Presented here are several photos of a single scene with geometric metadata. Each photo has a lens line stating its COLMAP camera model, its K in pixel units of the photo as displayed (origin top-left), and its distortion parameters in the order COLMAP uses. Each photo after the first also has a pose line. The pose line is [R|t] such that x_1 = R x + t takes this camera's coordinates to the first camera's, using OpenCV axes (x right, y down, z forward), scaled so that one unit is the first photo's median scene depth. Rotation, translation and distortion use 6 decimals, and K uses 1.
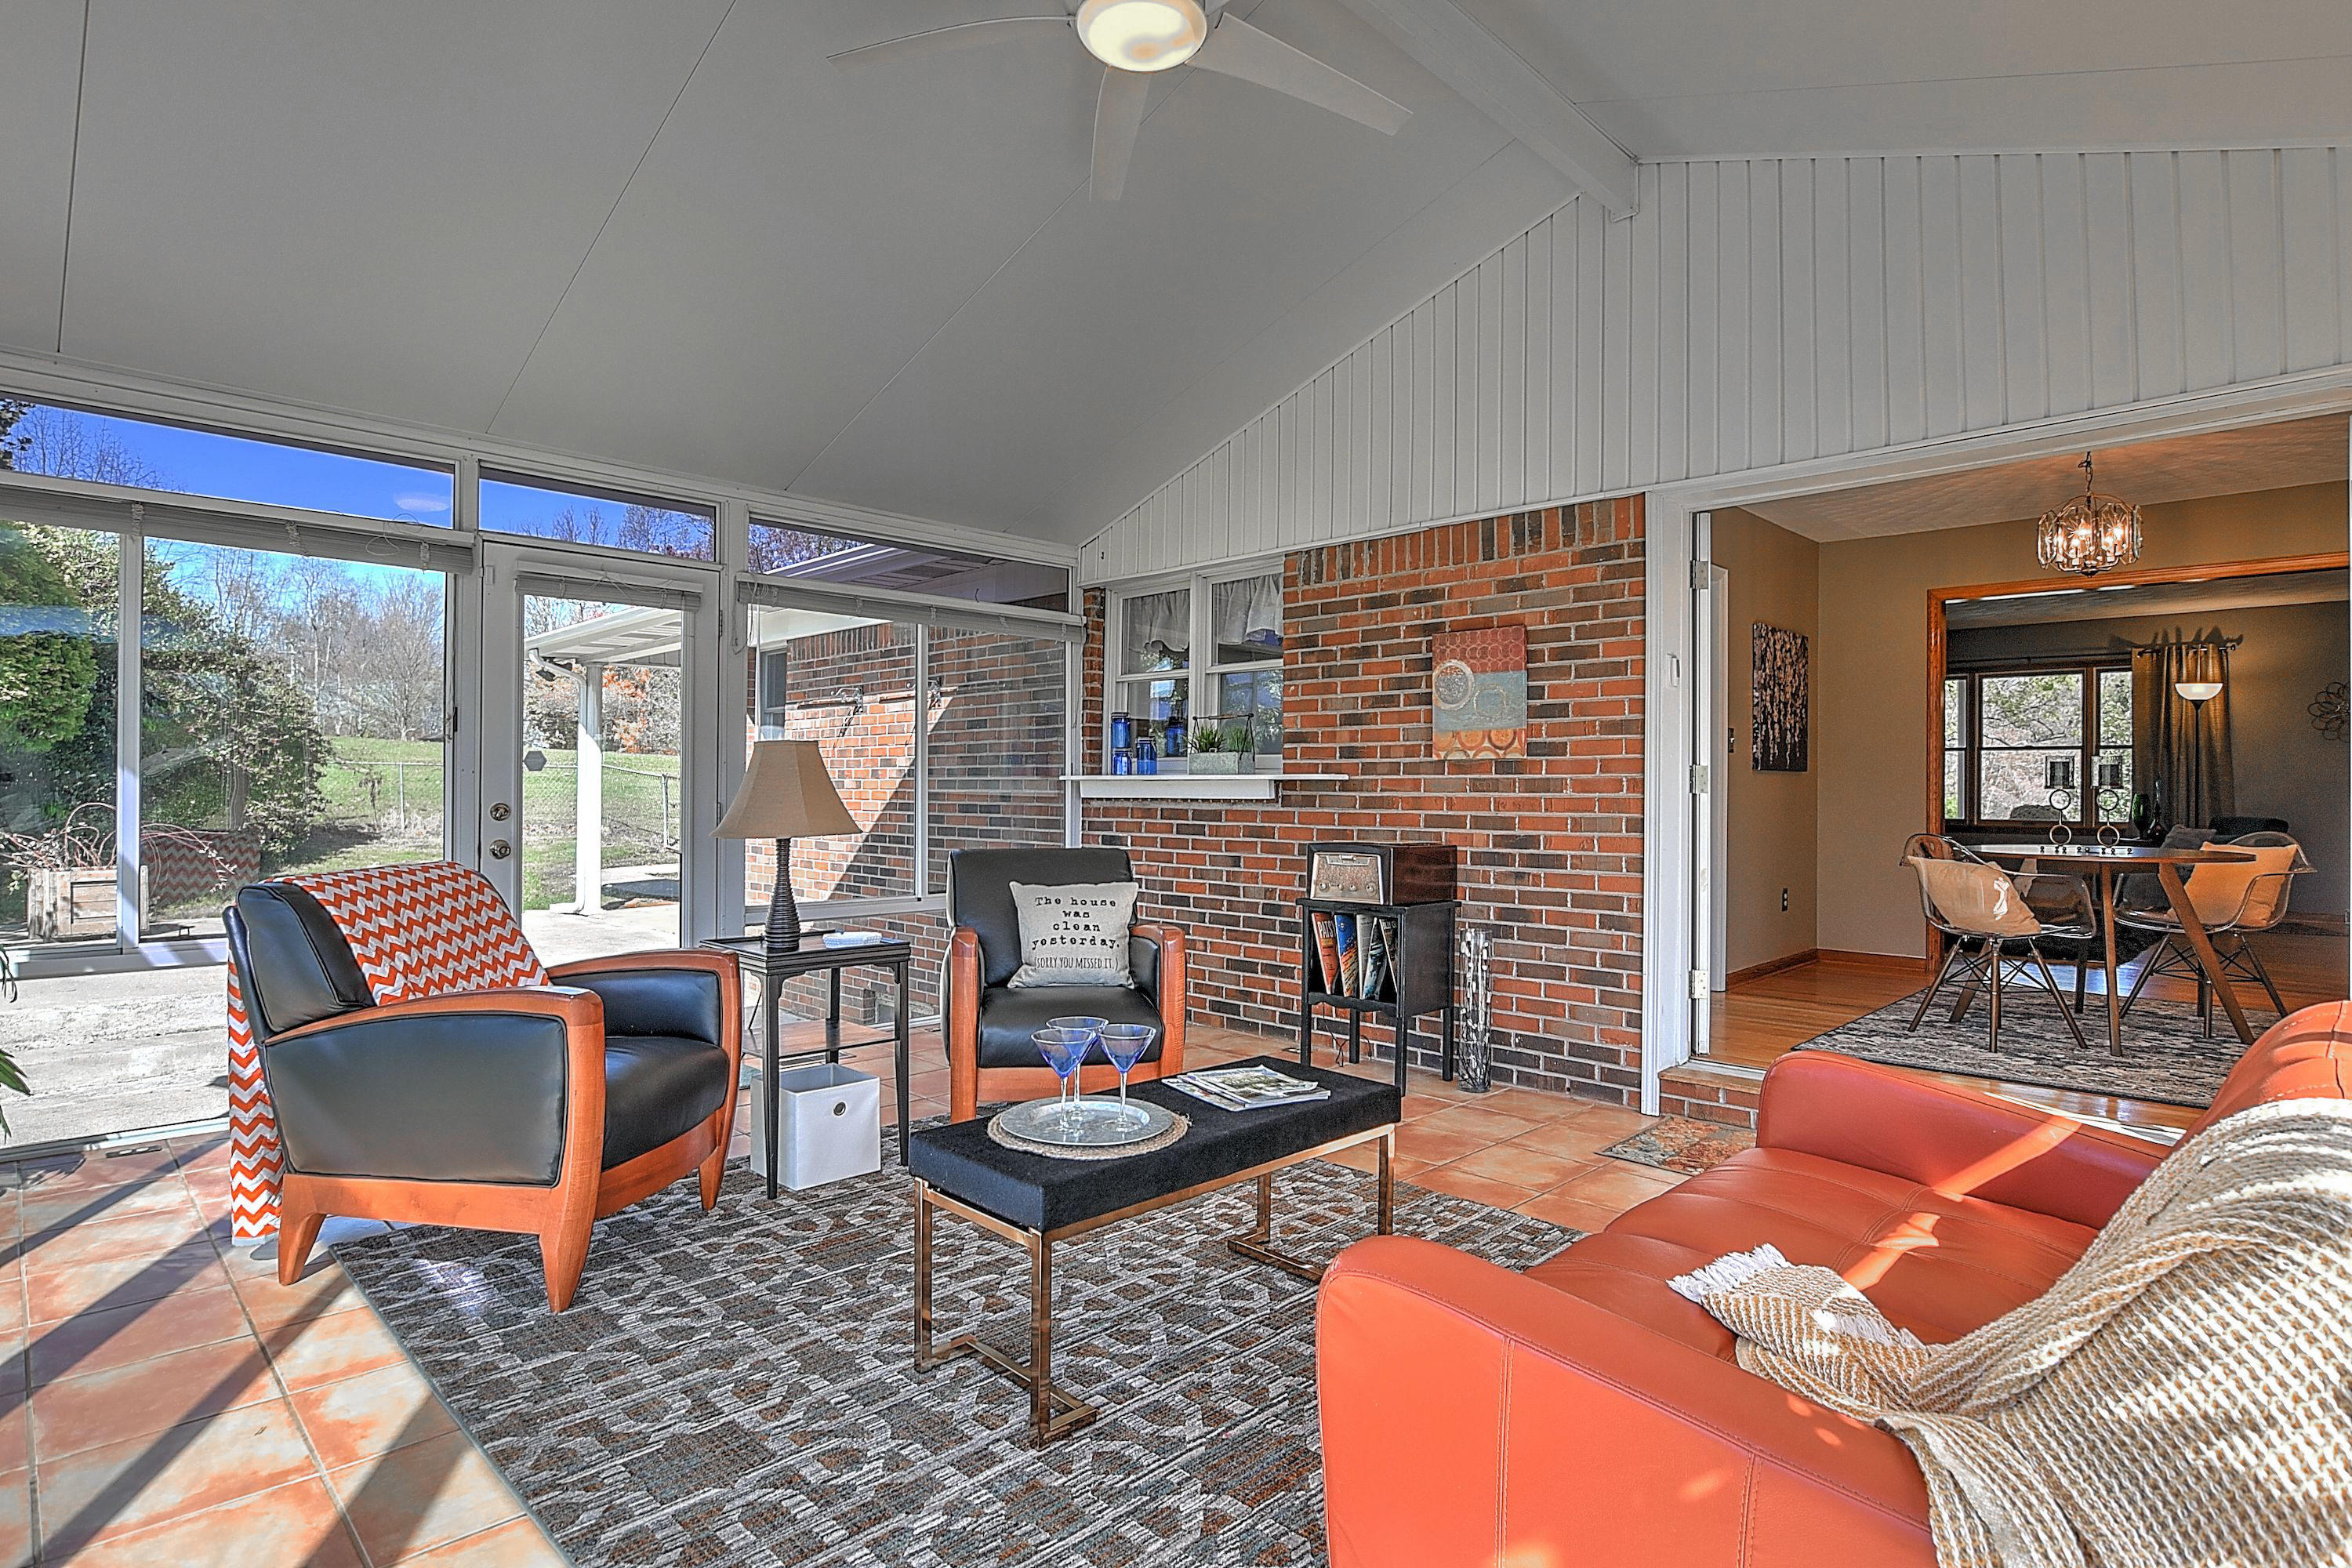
lens RADIAL K [[1208.6, 0, 1181.0], [0, 1208.6, 777.0], [0, 0, 1]] dist [-0.029372, 0.005199]
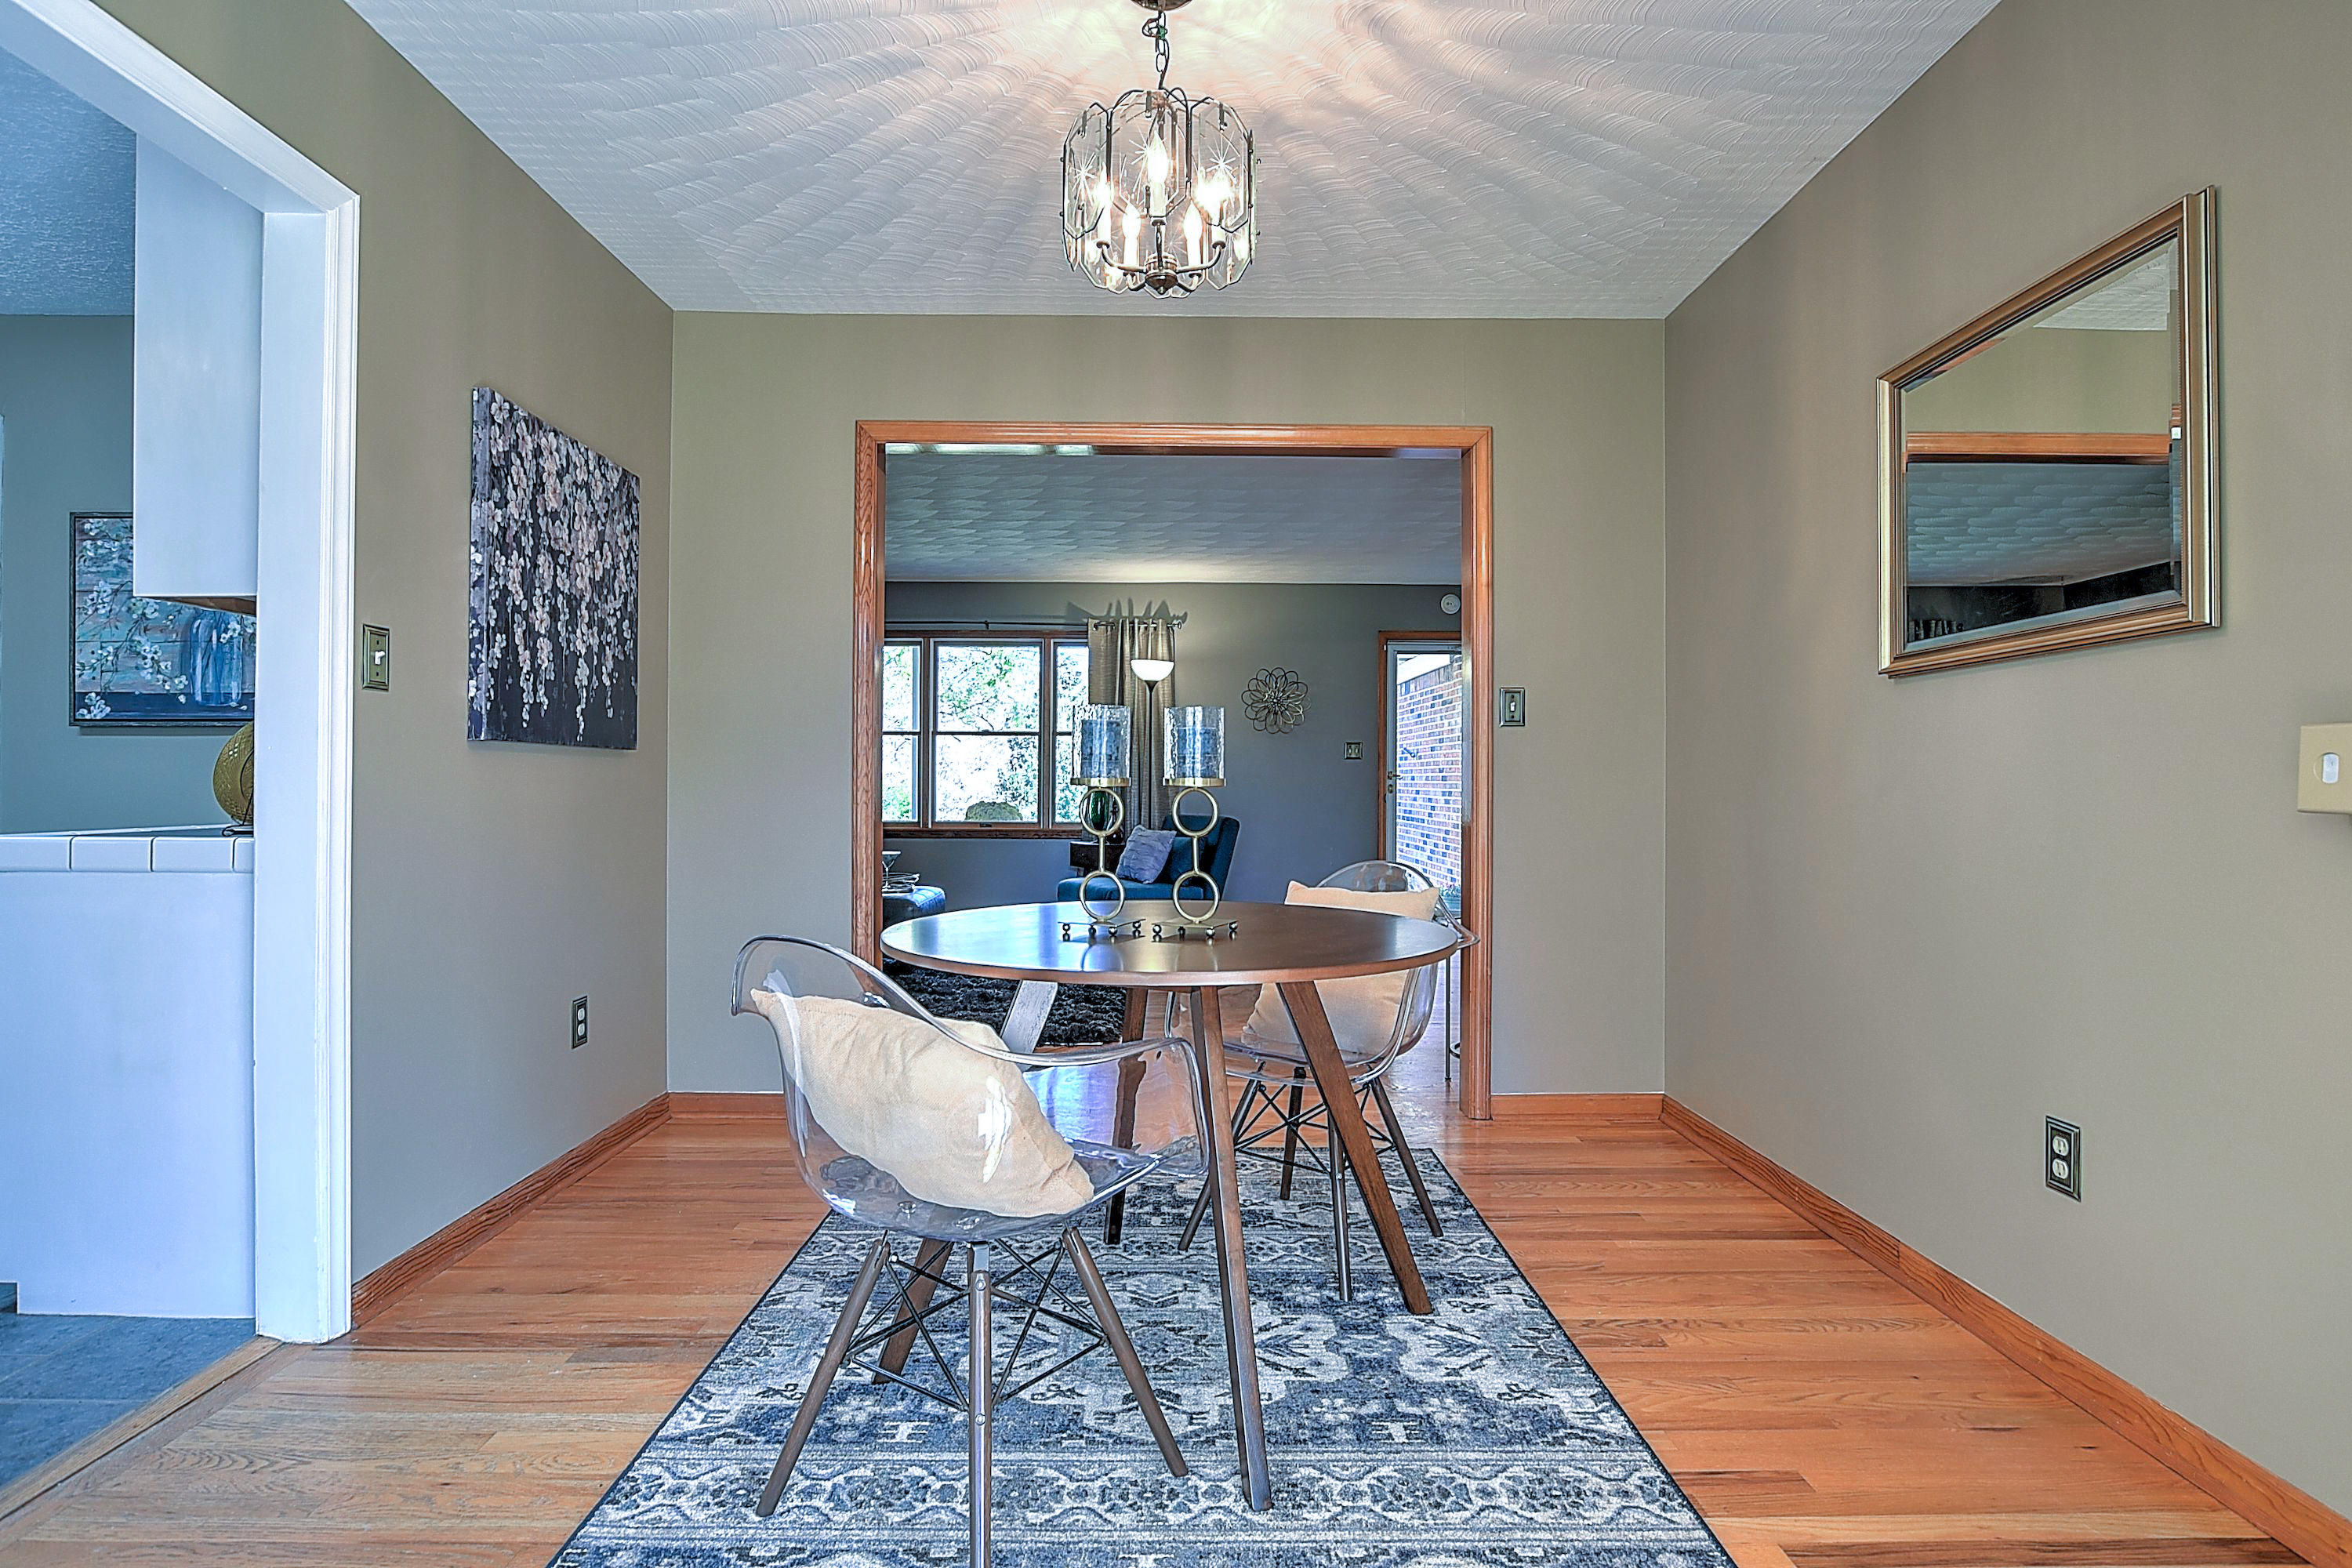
lens RADIAL K [[1208.6, 0, 1185.3], [0, 1208.6, 786.6], [0, 0, 1]] dist [-0.029372, 0.005199]
pose [[0.699510, -0.006800, 0.714590, 0.231356], [-0.001692, 0.999936, 0.011171, 0.003421], [-0.714620, -0.009024, 0.699454, 0.349004]]
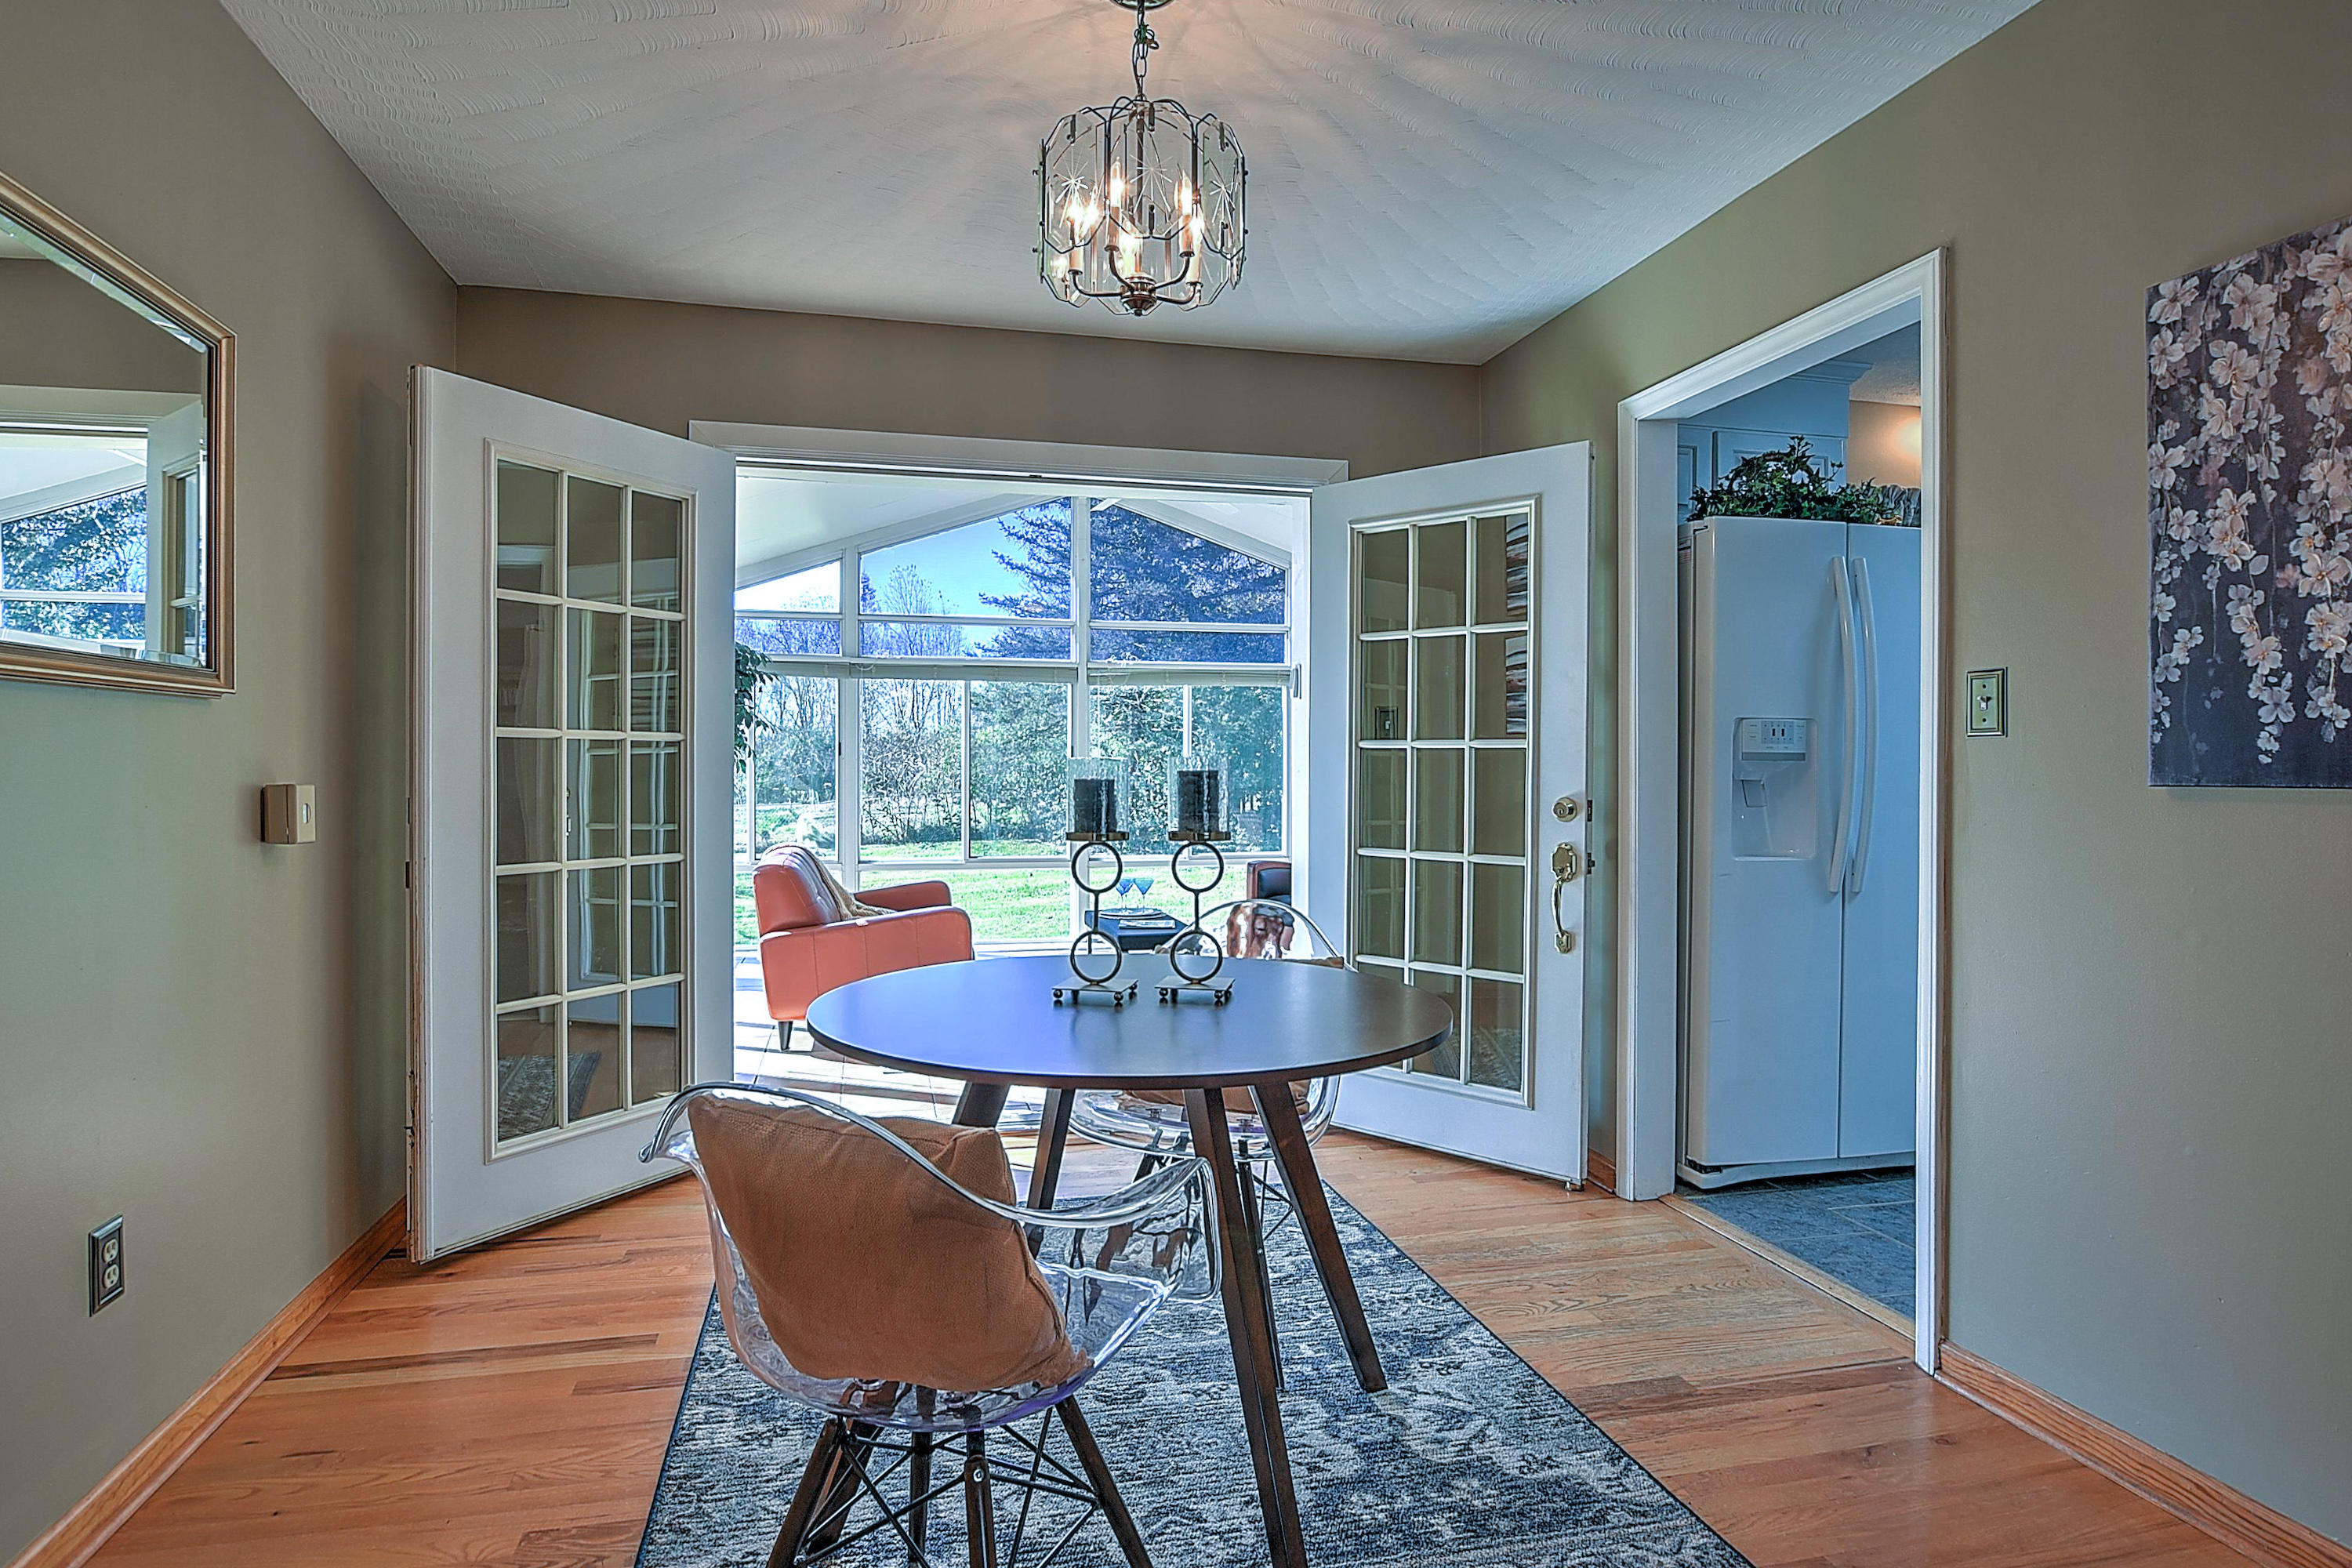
lens RADIAL K [[1208.6, 0, 1173.8], [0, 1208.6, 778.7], [0, 0, 1]] dist [-0.029372, 0.005199]
pose [[-0.512811, -0.004590, -0.858489, 0.588183], [-0.005243, 0.999984, -0.002214, -0.004604], [0.858485, 0.003366, -0.512827, 0.640965]]
